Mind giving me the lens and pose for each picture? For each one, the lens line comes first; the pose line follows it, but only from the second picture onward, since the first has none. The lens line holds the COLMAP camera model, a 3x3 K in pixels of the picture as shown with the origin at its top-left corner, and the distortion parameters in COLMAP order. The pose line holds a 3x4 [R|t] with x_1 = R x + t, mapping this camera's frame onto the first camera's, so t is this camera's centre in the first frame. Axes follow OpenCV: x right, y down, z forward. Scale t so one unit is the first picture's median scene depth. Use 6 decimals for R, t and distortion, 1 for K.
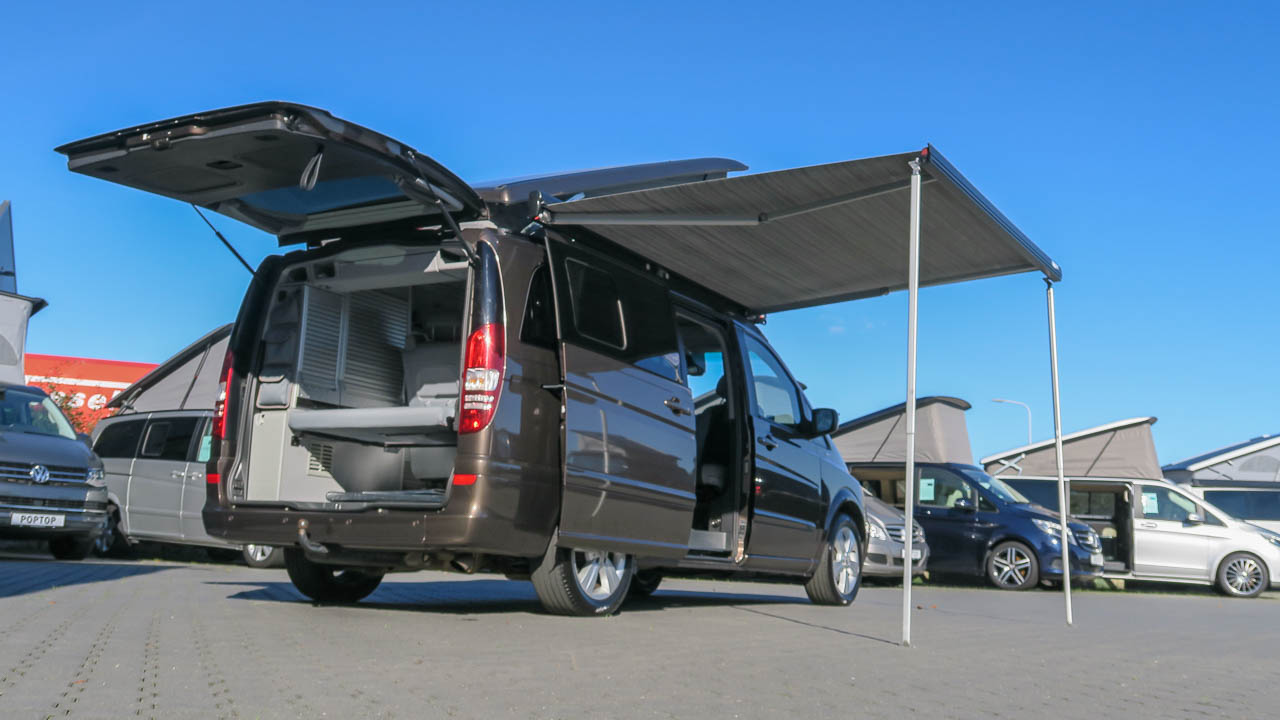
lens RADIAL K [[1246.4, 0, 640.0], [0, 1246.4, 360.0], [0, 0, 1]] dist [-0.001199, 0.000450]
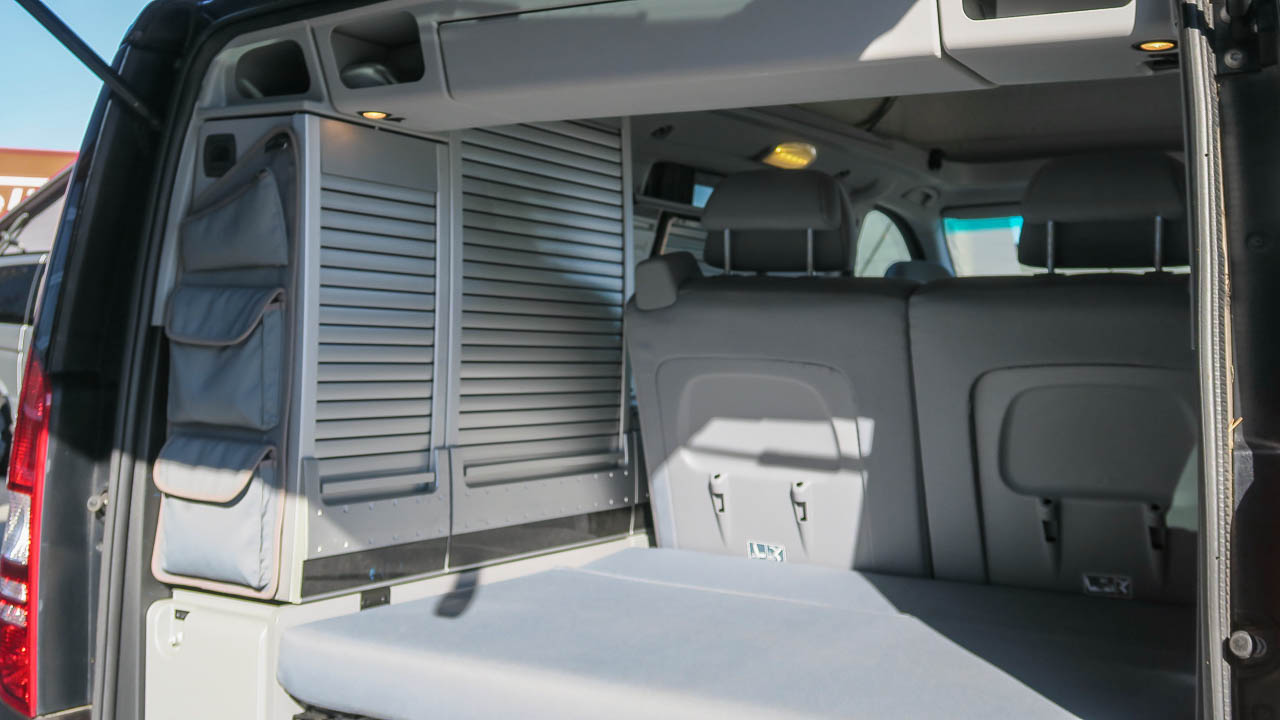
lens RADIAL K [[1362.9, 0, 640.0], [0, 1362.9, 360.0], [0, 0, 1]] dist [0.015889, 0.010604]
pose [[0.999787, -0.020560, -0.001657, -0.201069], [0.020530, 0.984111, 0.176366, -0.058150], [-0.001995, -0.176362, 0.984323, 0.717000]]
